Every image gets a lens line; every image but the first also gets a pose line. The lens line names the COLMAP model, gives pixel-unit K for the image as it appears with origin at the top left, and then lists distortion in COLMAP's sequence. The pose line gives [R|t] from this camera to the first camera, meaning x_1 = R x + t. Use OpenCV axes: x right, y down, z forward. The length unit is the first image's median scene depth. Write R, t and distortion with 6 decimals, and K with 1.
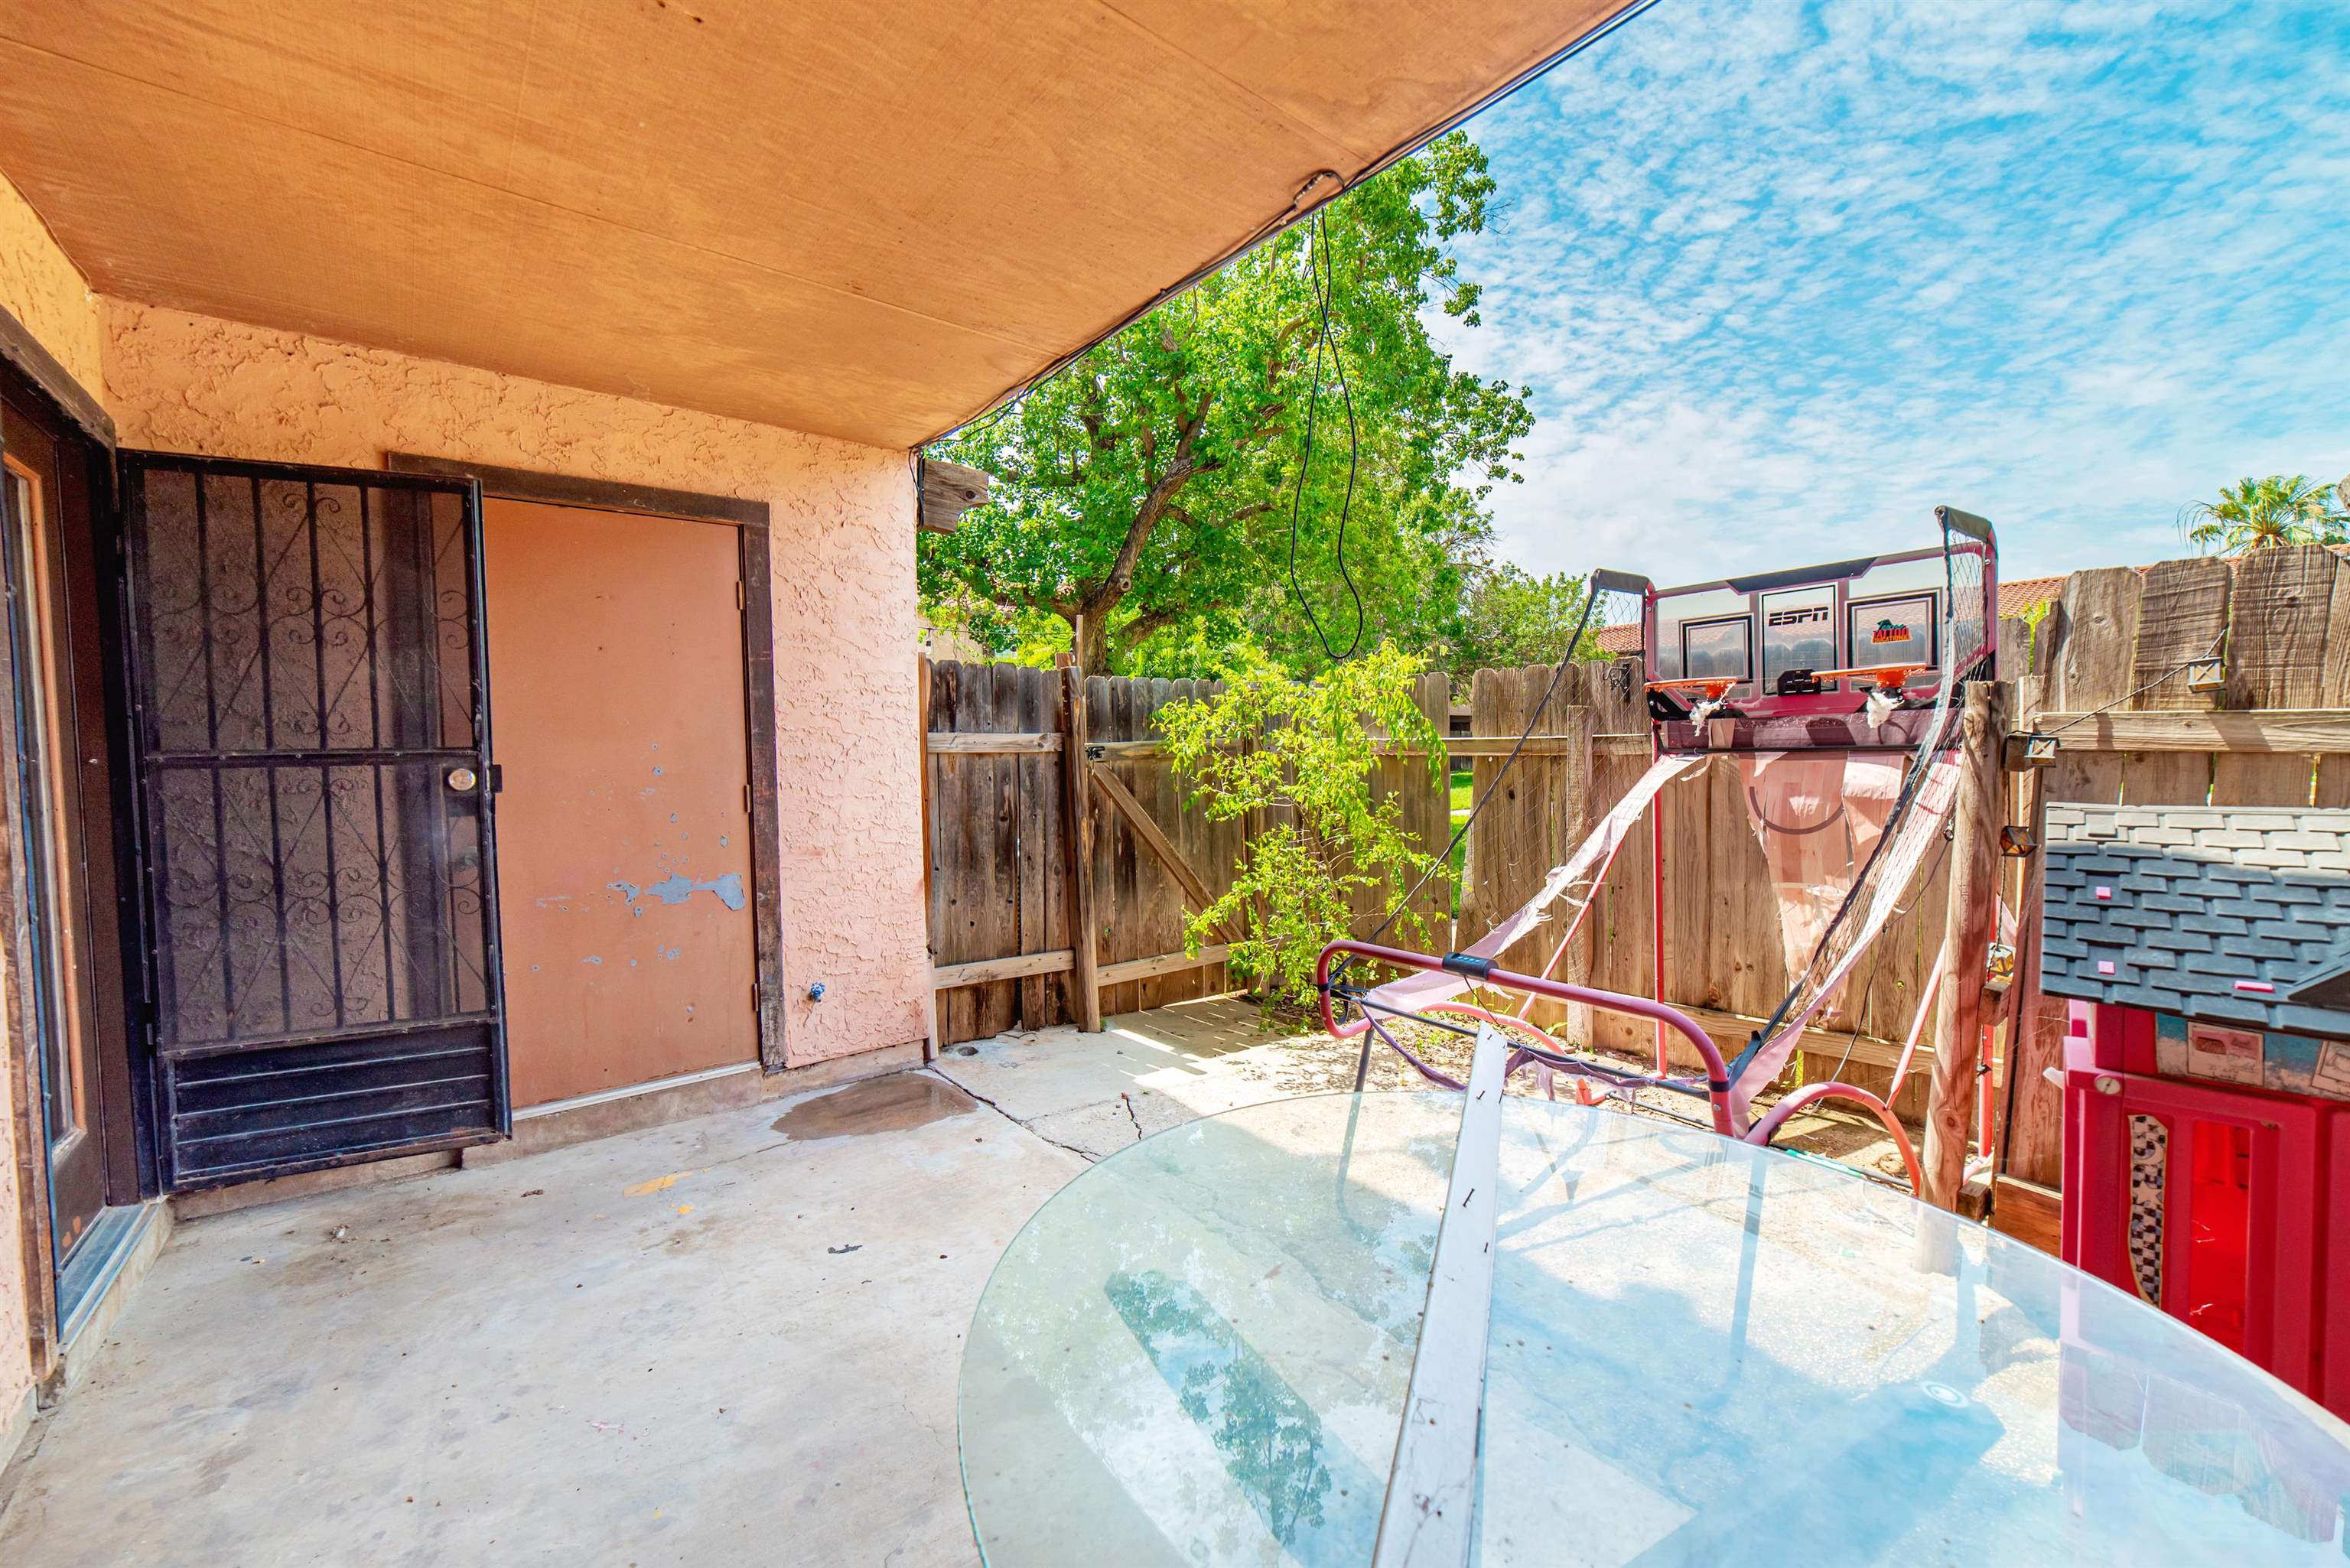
lens RADIAL K [[904.5, 0, 1174.5], [0, 904.5, 786.4], [0, 0, 1]] dist [-0.022143, 0.008329]
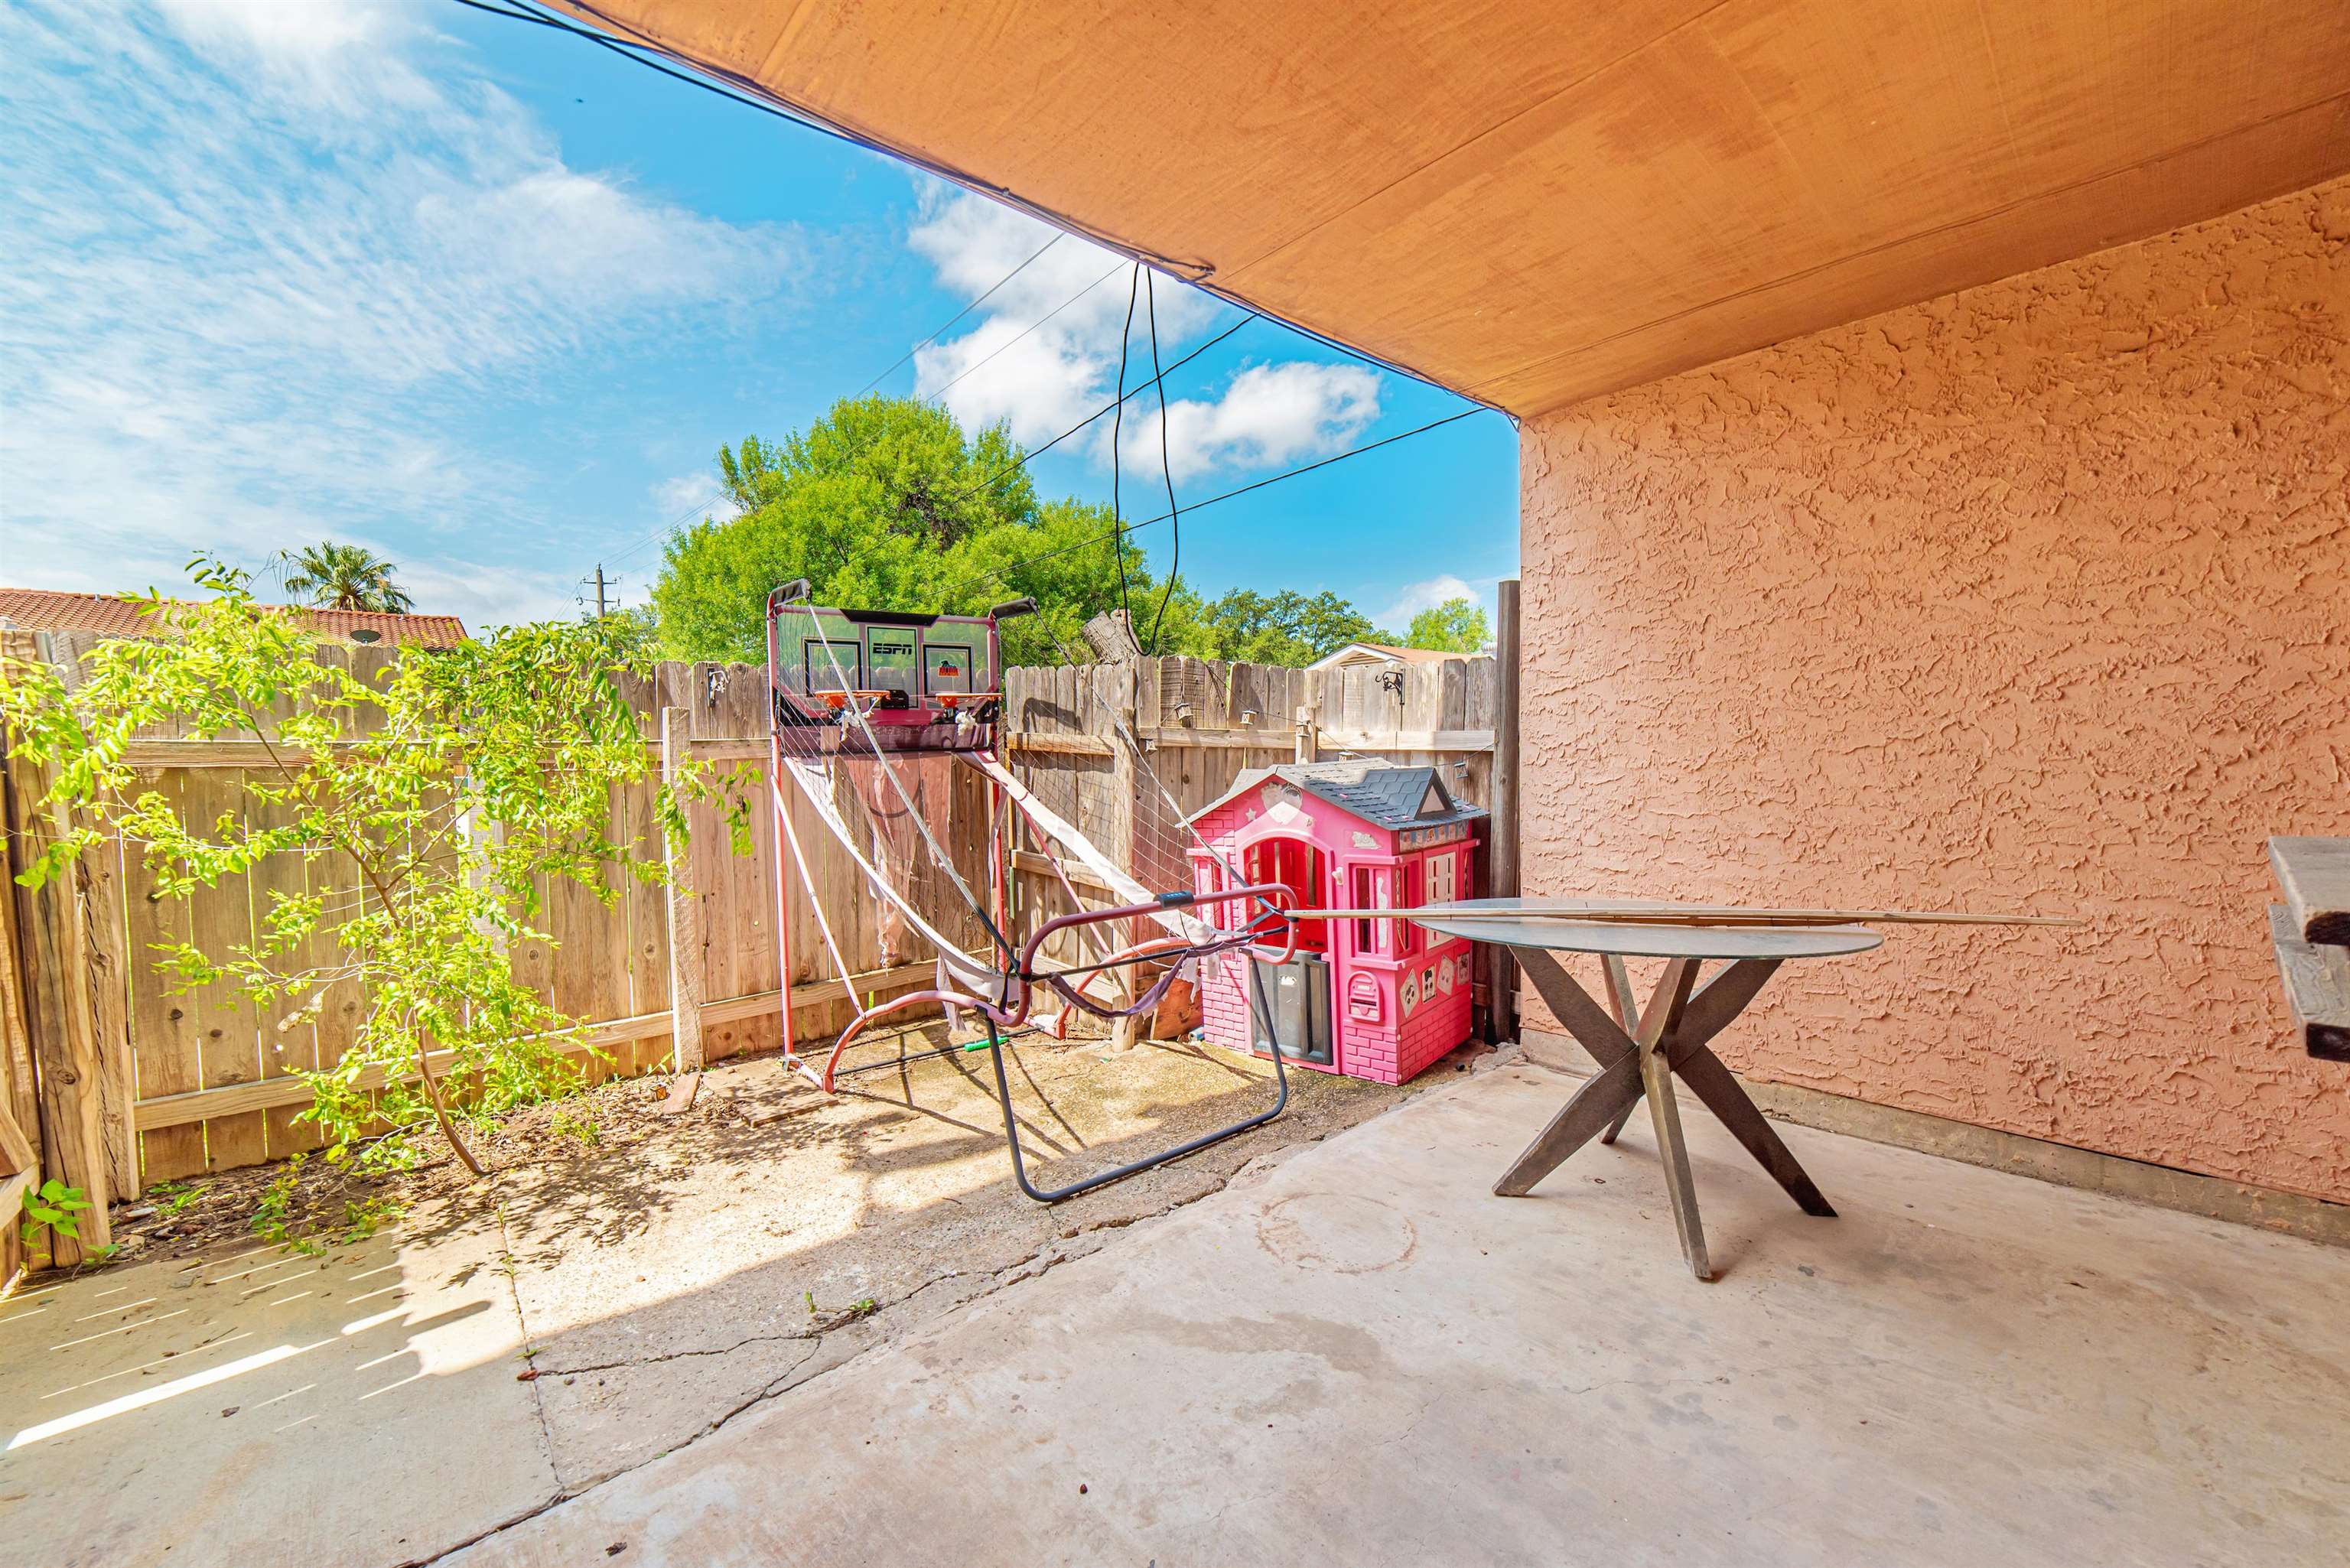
lens RADIAL K [[938.1, 0, 1164.3], [0, 938.1, 779.4], [0, 0, 1]] dist [-0.011393, 0.004493]
pose [[-0.051515, -0.008257, 0.998638, -0.672941], [0.052324, 0.998570, 0.010956, 0.004740], [-0.997301, 0.052817, -0.051009, 0.687057]]
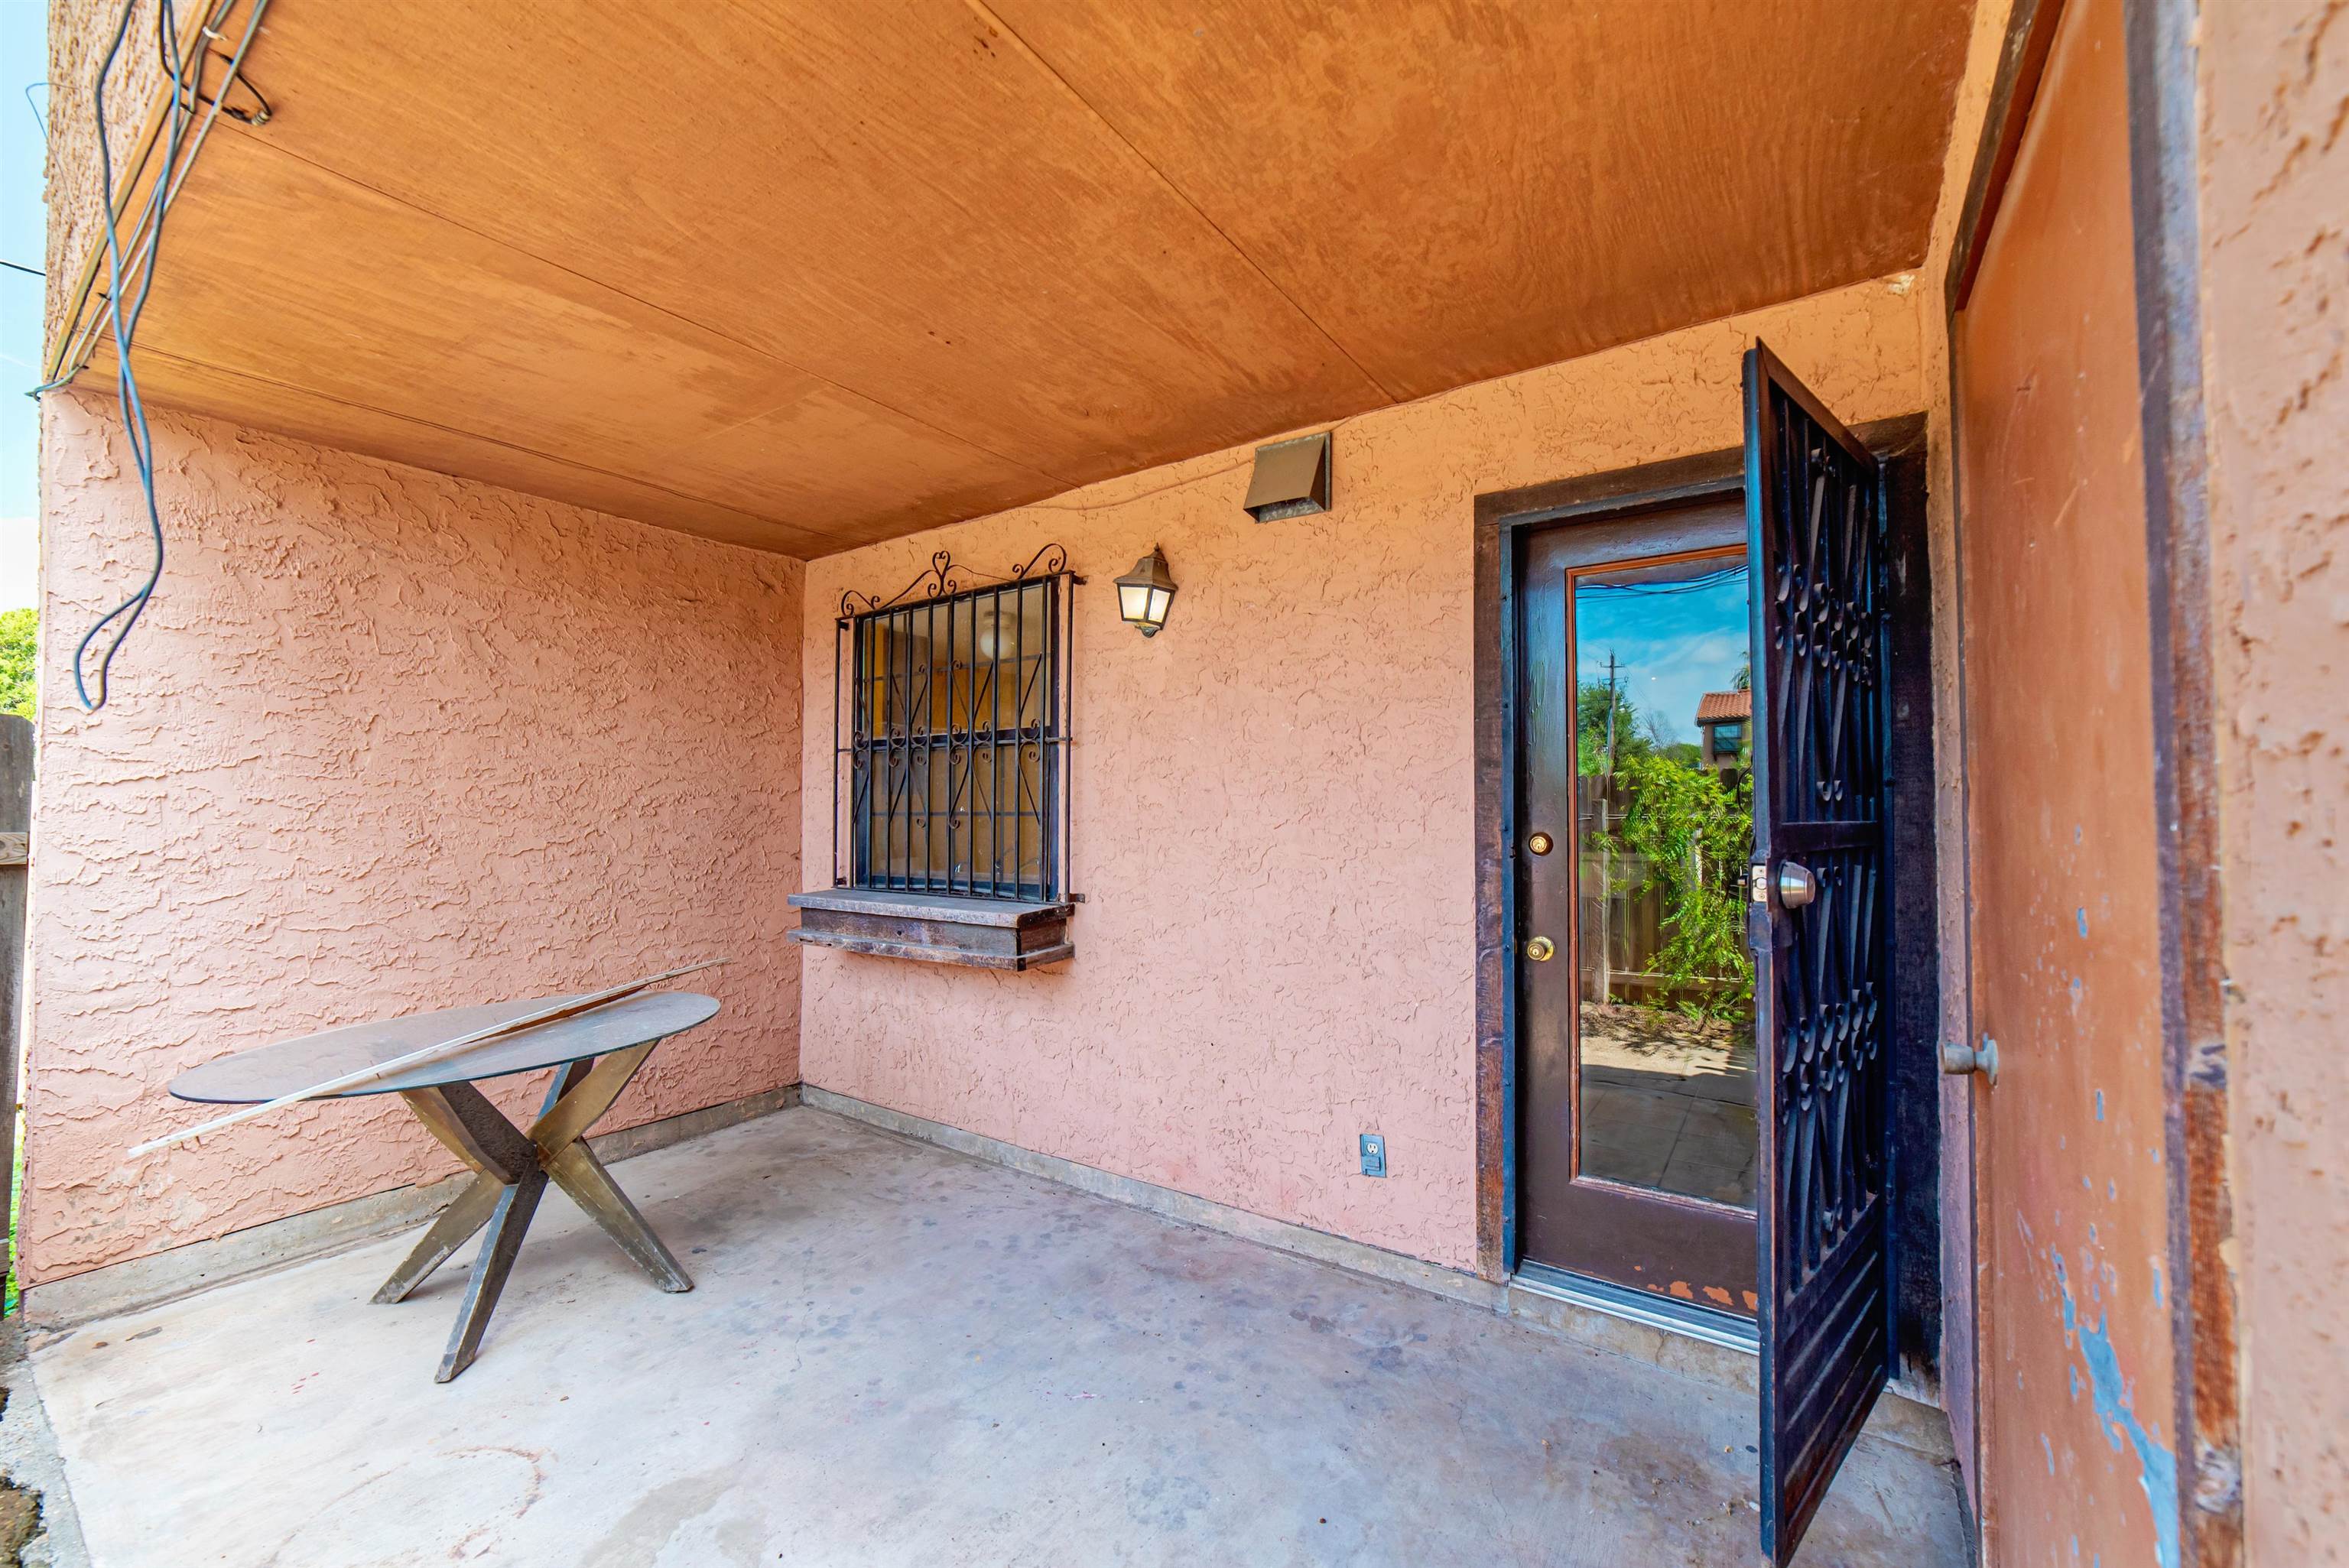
lens RADIAL K [[937.7, 0, 1163.8], [0, 937.7, 779.4], [0, 0, 1]] dist [-0.011393, 0.004493]
pose [[-0.962444, 0.012491, -0.271193, -0.219793], [0.011387, 0.999919, 0.005644, -0.059591], [0.271242, 0.002344, -0.962508, 1.185685]]
